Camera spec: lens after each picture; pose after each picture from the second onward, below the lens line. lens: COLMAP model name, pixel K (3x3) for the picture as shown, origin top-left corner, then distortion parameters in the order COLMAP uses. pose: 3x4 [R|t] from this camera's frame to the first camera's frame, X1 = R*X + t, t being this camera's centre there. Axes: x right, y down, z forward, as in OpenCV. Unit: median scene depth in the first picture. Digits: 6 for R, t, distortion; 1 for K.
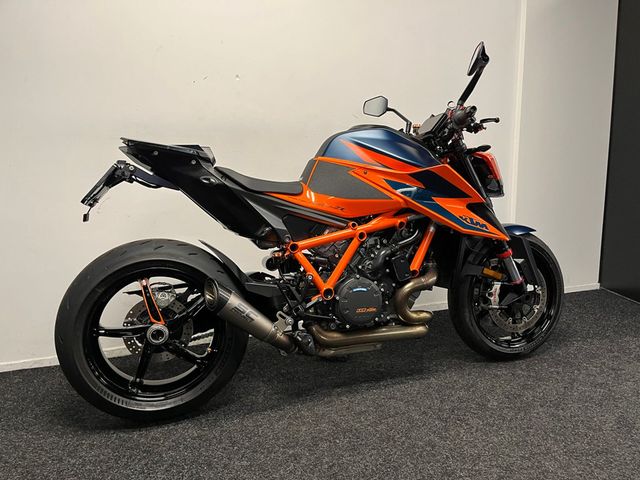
lens RADIAL K [[482.2, 0, 324.9], [0, 482.2, 240.9], [0, 0, 1]] dist [0.053123, -0.067241]
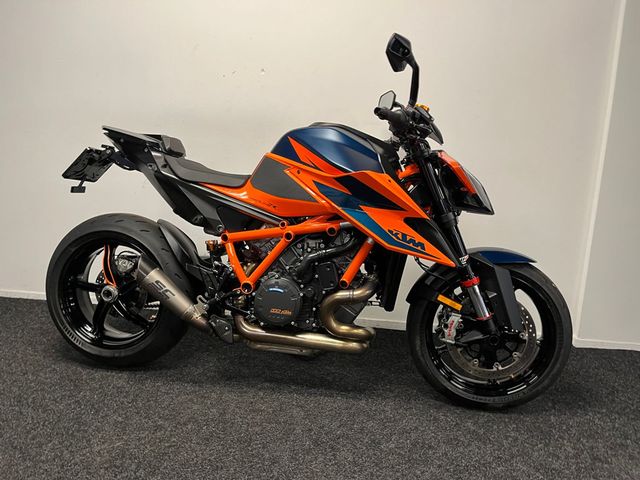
lens RADIAL K [[482.2, 0, 324.9], [0, 482.2, 240.9], [0, 0, 1]] dist [0.053123, -0.067241]
pose [[0.890233, 0.145016, -0.431805, 0.567772], [-0.133579, 0.989404, 0.056886, -0.066920], [0.435479, 0.007038, 0.900172, 0.151840]]
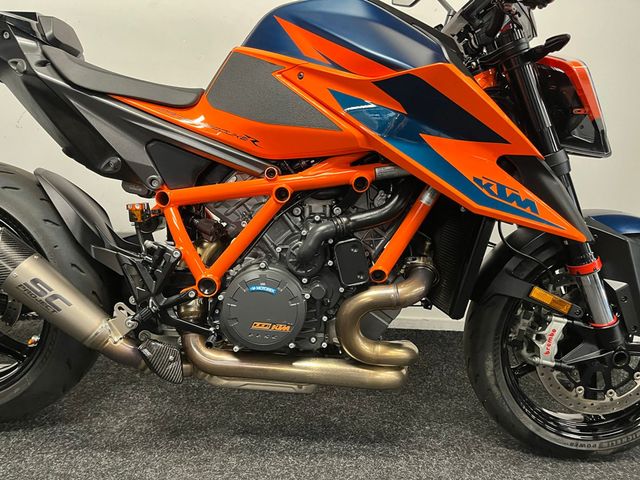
lens RADIAL K [[489.3, 0, 320.0], [0, 489.3, 240.0], [0, 0, 1]] dist [0.066180, -0.102165]
pose [[0.946256, 0.147740, -0.287701, 0.287099], [-0.128031, 0.988011, 0.086264, -0.012096], [0.296997, -0.044793, 0.953827, 0.478083]]
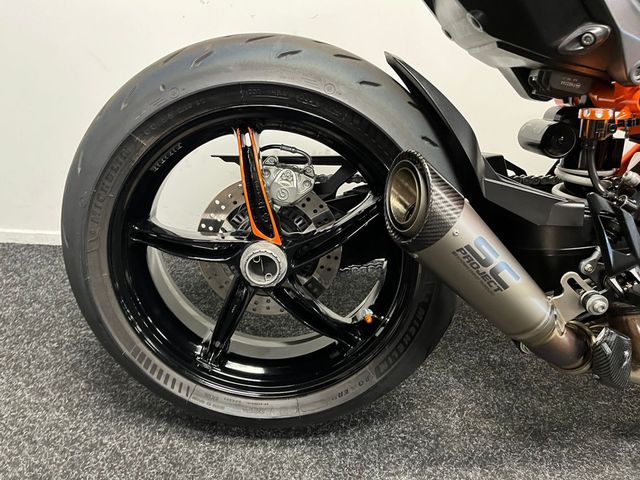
lens RADIAL K [[489.3, 0, 320.0], [0, 489.3, 240.0], [0, 0, 1]] dist [0.066180, -0.102165]
pose [[0.945702, 0.197795, -0.257924, -0.175066], [-0.131612, 0.958591, 0.252548, 0.050434], [0.297196, -0.204889, 0.932574, 0.568745]]
